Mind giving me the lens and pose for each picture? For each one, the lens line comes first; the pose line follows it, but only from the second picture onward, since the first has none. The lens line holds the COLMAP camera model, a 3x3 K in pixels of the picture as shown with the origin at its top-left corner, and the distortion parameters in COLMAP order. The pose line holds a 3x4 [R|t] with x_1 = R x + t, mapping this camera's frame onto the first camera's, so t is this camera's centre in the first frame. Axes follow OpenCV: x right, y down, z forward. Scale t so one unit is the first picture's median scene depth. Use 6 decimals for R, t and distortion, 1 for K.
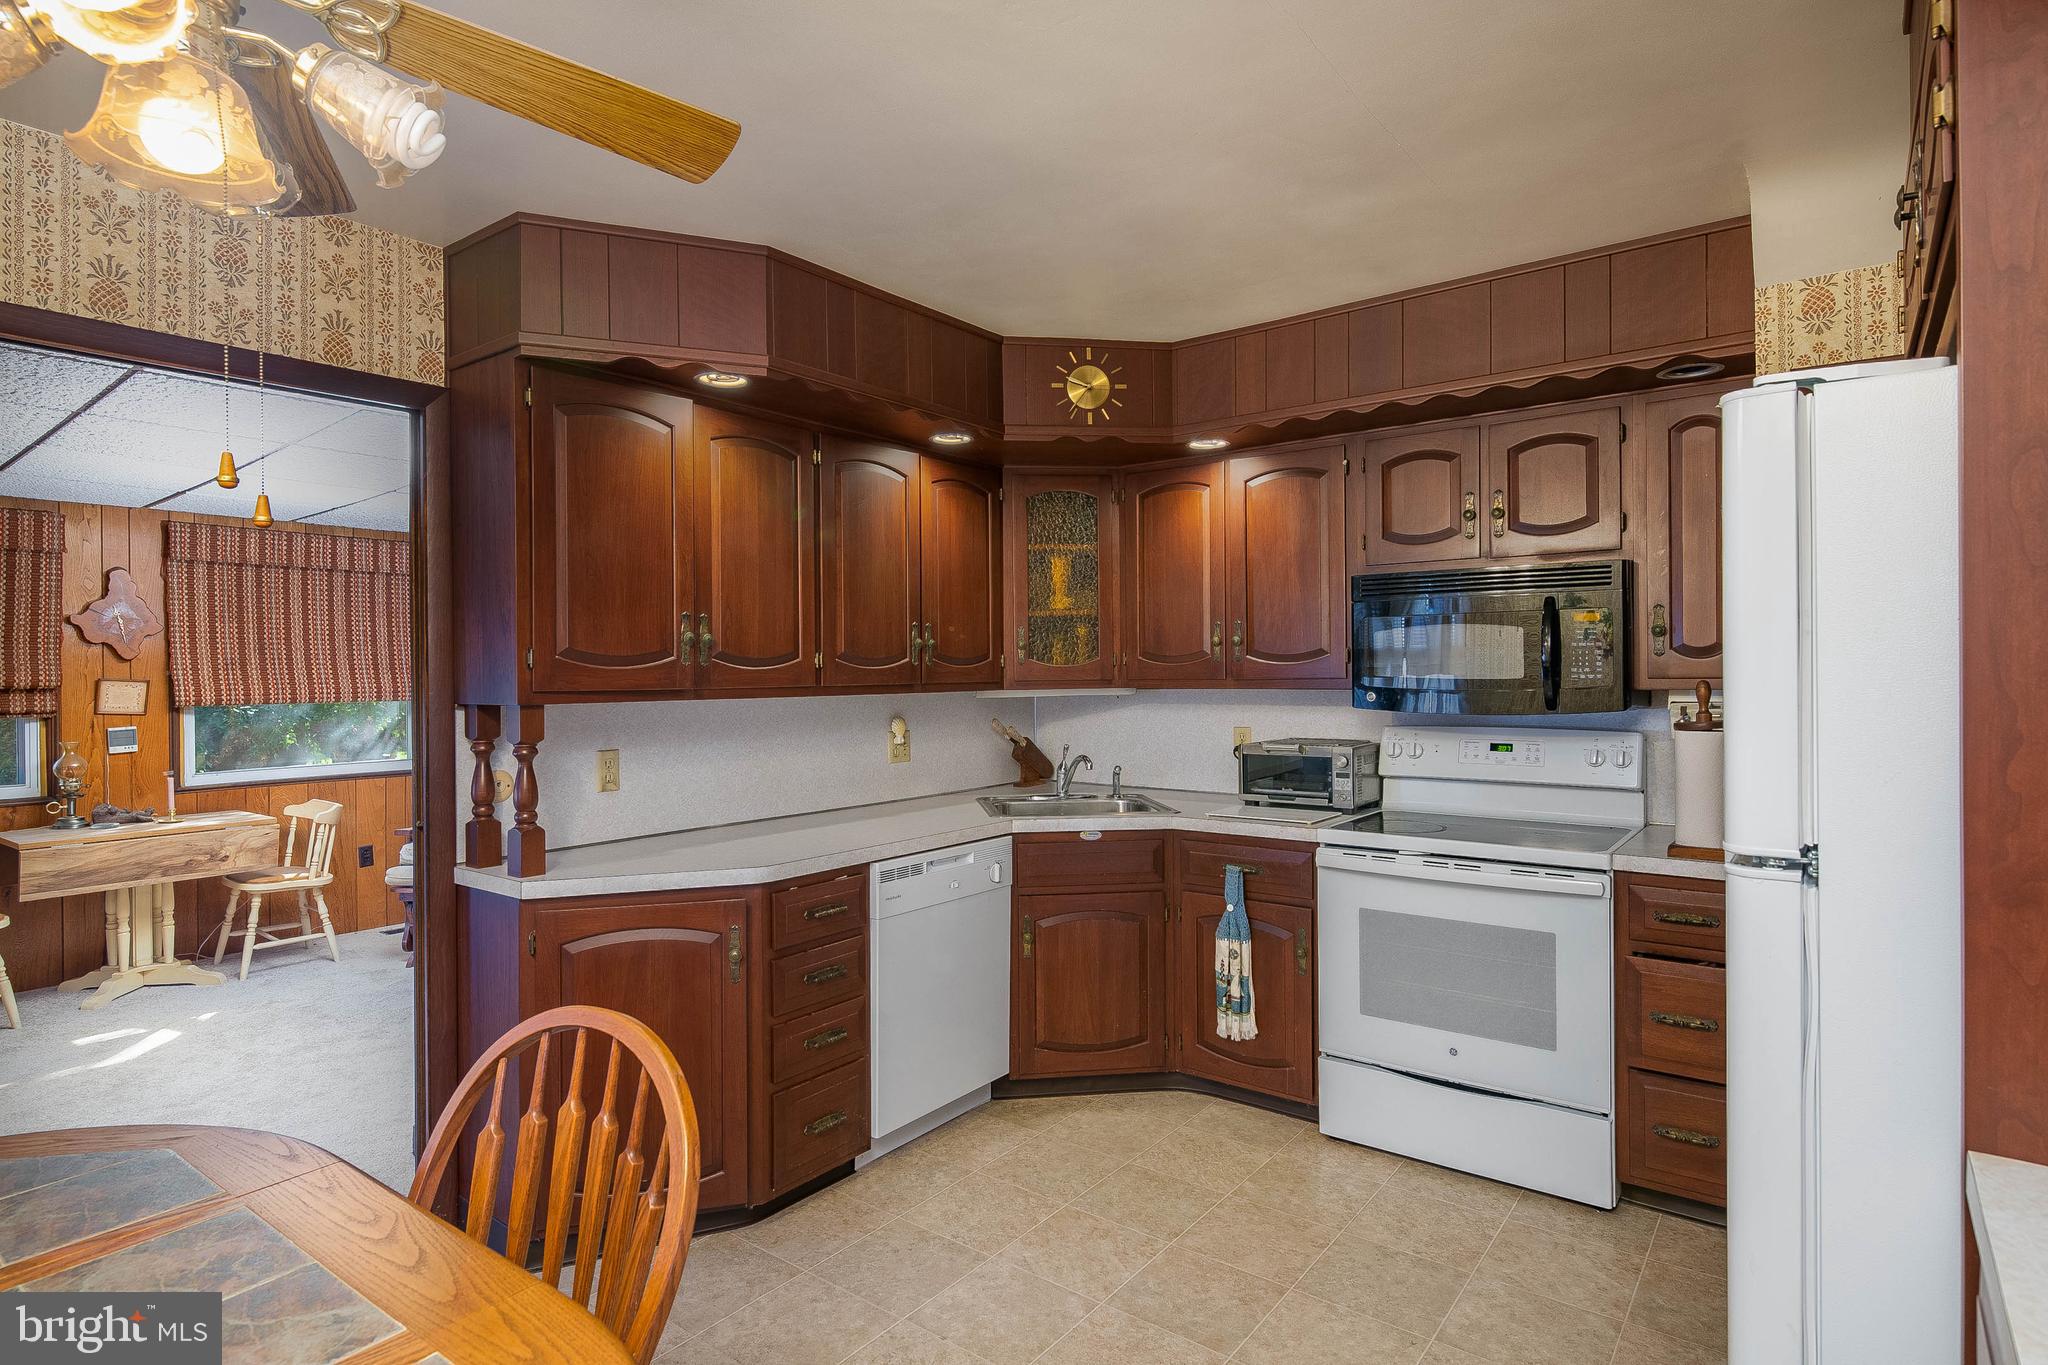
lens RADIAL K [[1071.0, 0, 967.9], [0, 1071.0, 683.6], [0, 0, 1]] dist [0.012822, -0.000745]
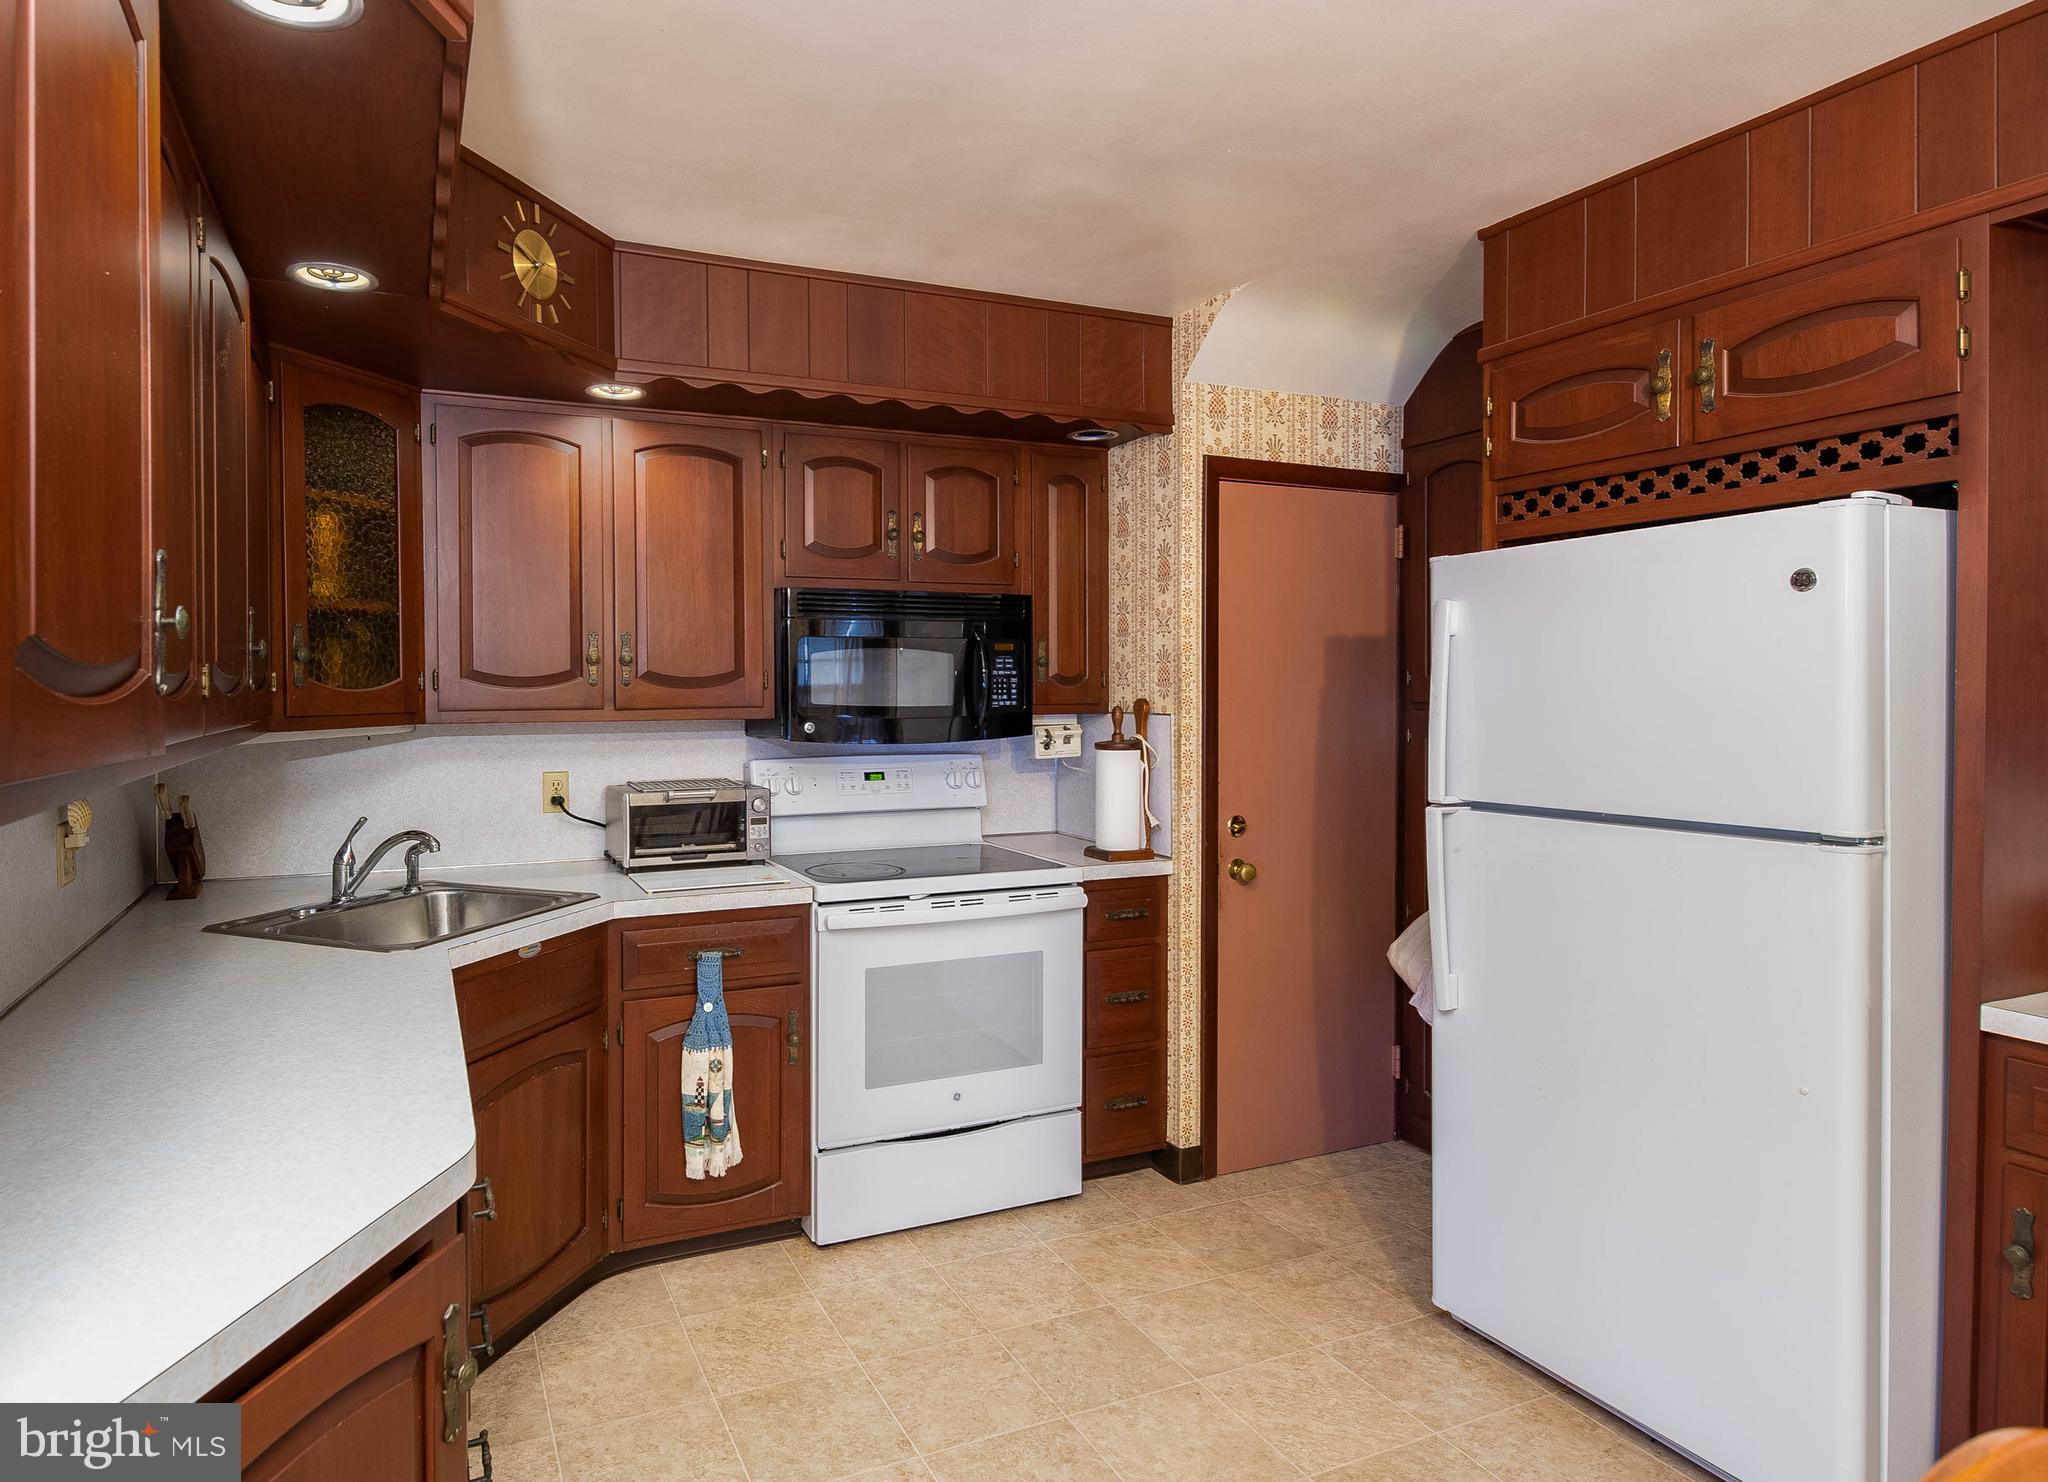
lens RADIAL K [[1152.3, 0, 882.3], [0, 1152.3, 712.3], [0, 0, 1]] dist [-0.003781, -0.000056]
pose [[0.488761, -0.013498, 0.872314, -0.416737], [0.008999, 0.999905, 0.010430, -0.009572], [-0.872372, 0.002752, 0.488836, 0.496031]]
